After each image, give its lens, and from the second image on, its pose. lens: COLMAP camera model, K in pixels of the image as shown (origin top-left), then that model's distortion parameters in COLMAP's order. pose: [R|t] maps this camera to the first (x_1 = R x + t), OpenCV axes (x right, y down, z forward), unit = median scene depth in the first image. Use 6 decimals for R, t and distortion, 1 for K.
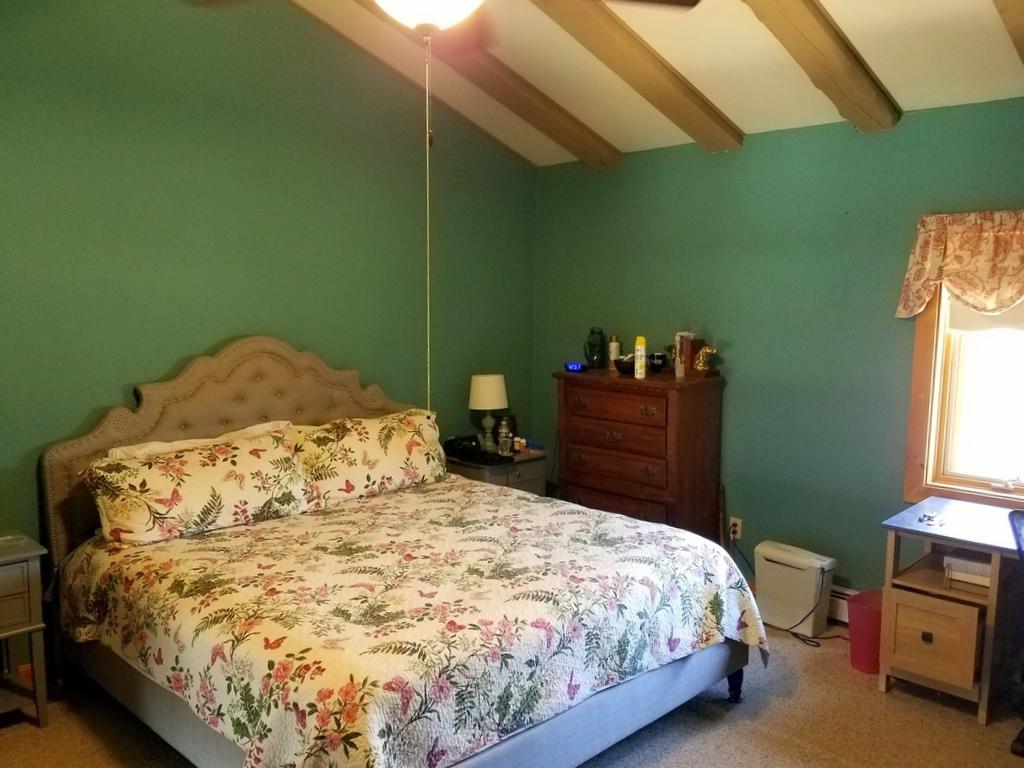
lens RADIAL K [[766.2, 0, 512.0], [0, 766.2, 384.0], [0, 0, 1]] dist [0.216066, -0.401484]
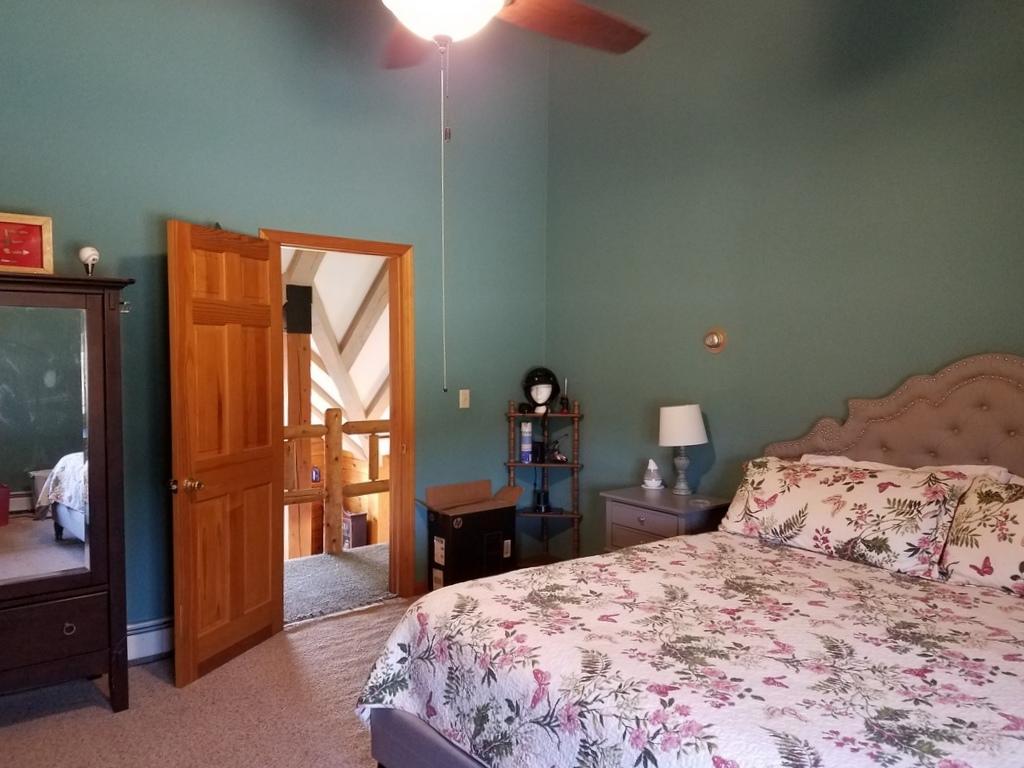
lens RADIAL K [[766.2, 0, 512.0], [0, 766.2, 384.0], [0, 0, 1]] dist [0.216066, -0.401484]
pose [[-0.053946, 0.043822, -0.997582, 0.674028], [-0.116446, 0.991944, 0.049871, -0.020157], [0.991731, 0.118855, -0.048408, 0.798229]]
